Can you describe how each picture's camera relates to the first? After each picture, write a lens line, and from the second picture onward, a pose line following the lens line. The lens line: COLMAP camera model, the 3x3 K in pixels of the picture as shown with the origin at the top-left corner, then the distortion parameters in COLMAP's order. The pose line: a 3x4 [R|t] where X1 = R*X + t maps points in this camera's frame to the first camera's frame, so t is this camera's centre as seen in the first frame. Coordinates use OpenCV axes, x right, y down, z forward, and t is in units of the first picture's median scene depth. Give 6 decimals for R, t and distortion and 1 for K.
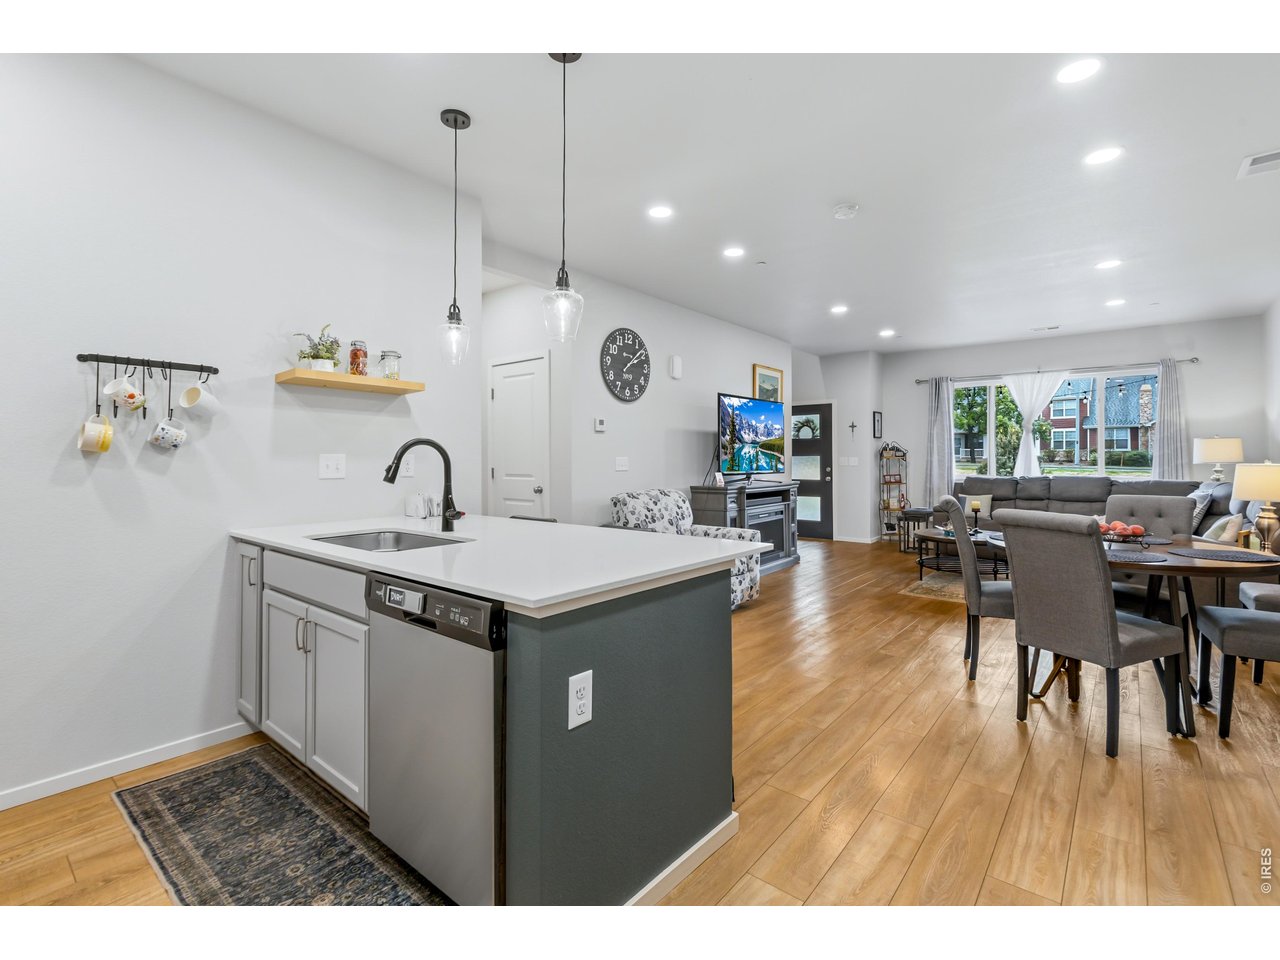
lens RADIAL K [[582.2, 0, 671.9], [0, 582.2, 449.1], [0, 0, 1]] dist [-0.012416, 0.001914]
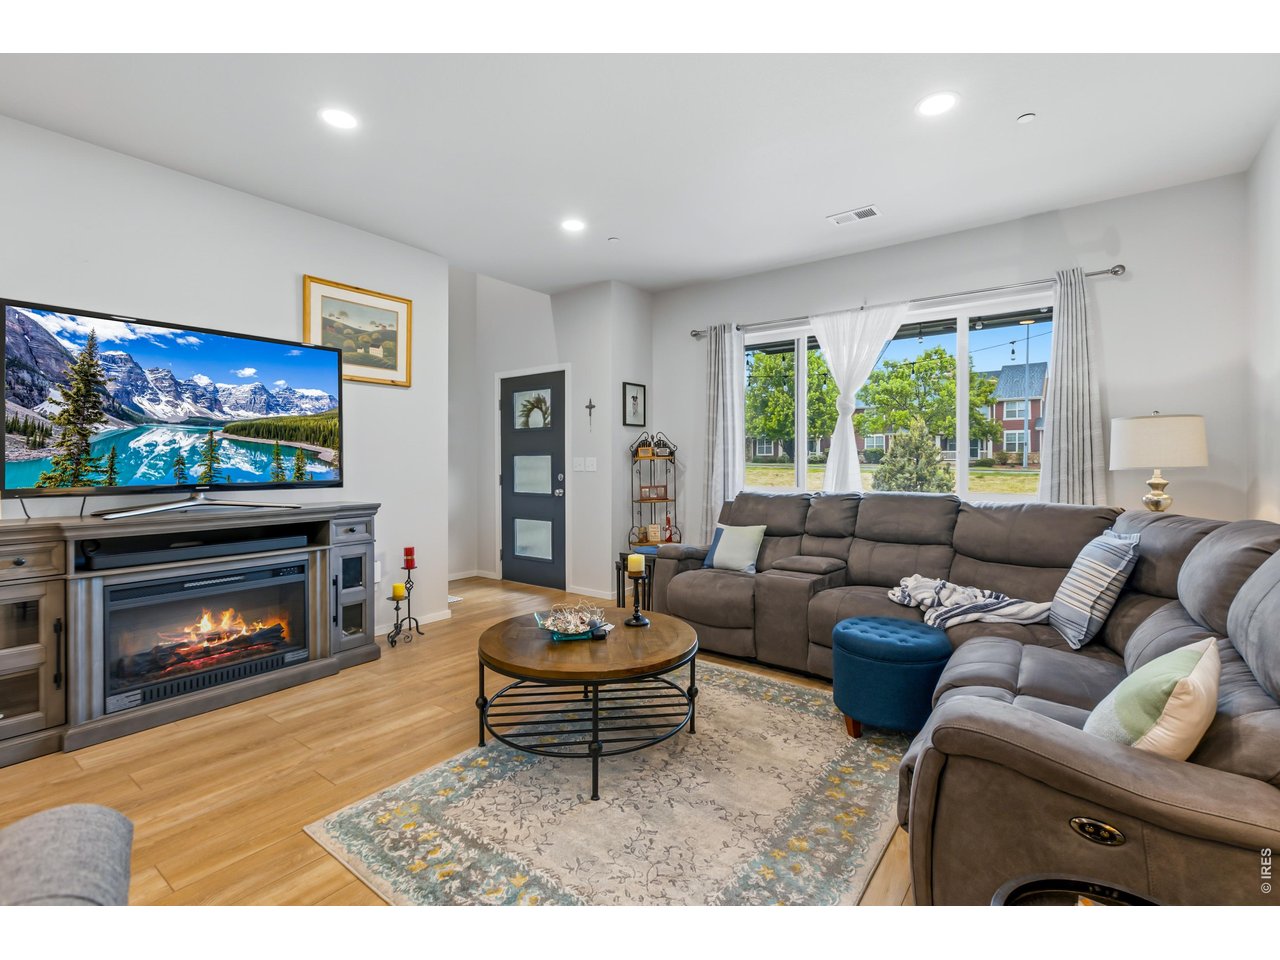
lens RADIAL K [[582.2, 0, 680.1], [0, 582.2, 455.8], [0, 0, 1]] dist [-0.012416, 0.001914]
pose [[0.998697, 0.002700, 0.050961, 0.489208], [-0.003069, 0.999970, 0.007171, 0.010419], [-0.050940, -0.007318, 0.998675, 0.502536]]
